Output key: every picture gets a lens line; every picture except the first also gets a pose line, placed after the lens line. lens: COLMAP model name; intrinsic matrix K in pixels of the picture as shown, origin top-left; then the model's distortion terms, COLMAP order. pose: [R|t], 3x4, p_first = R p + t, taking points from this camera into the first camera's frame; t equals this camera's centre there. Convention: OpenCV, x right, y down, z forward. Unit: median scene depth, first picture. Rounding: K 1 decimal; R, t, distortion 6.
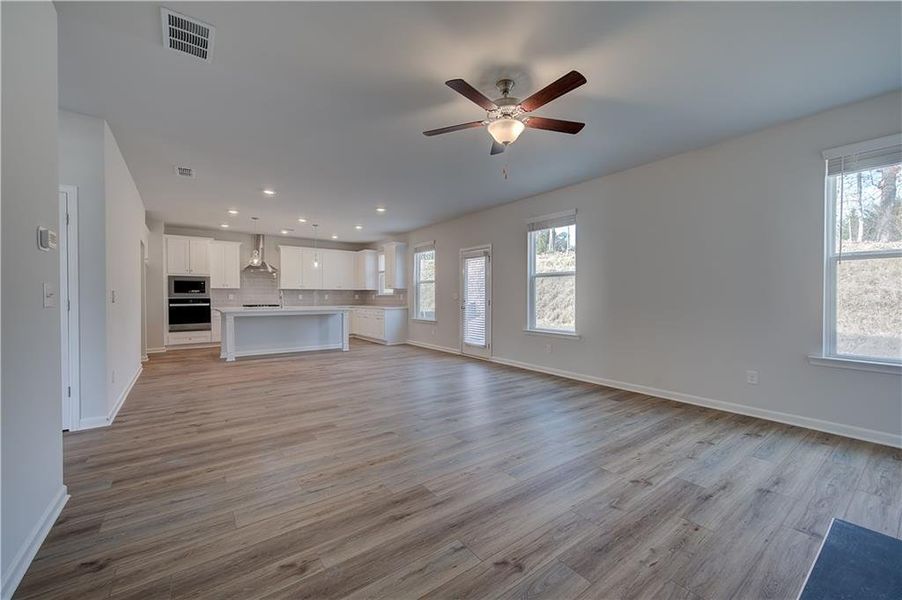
lens RADIAL K [[363.2, 0, 448.8], [0, 363.2, 302.8], [0, 0, 1]] dist [0.003702, -0.000216]
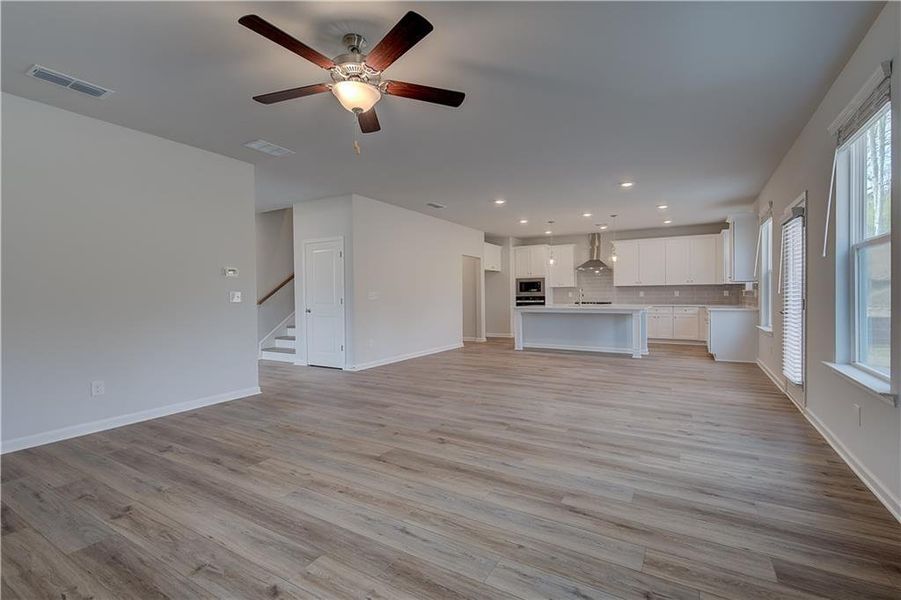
lens RADIAL K [[362.7, 0, 448.3], [0, 362.7, 302.8], [0, 0, 1]] dist [0.003702, -0.000216]
pose [[0.425799, 0.014850, -0.904696, 0.700972], [-0.005635, 0.999889, 0.013760, -0.012332], [0.904800, -0.000761, 0.425836, 0.583522]]
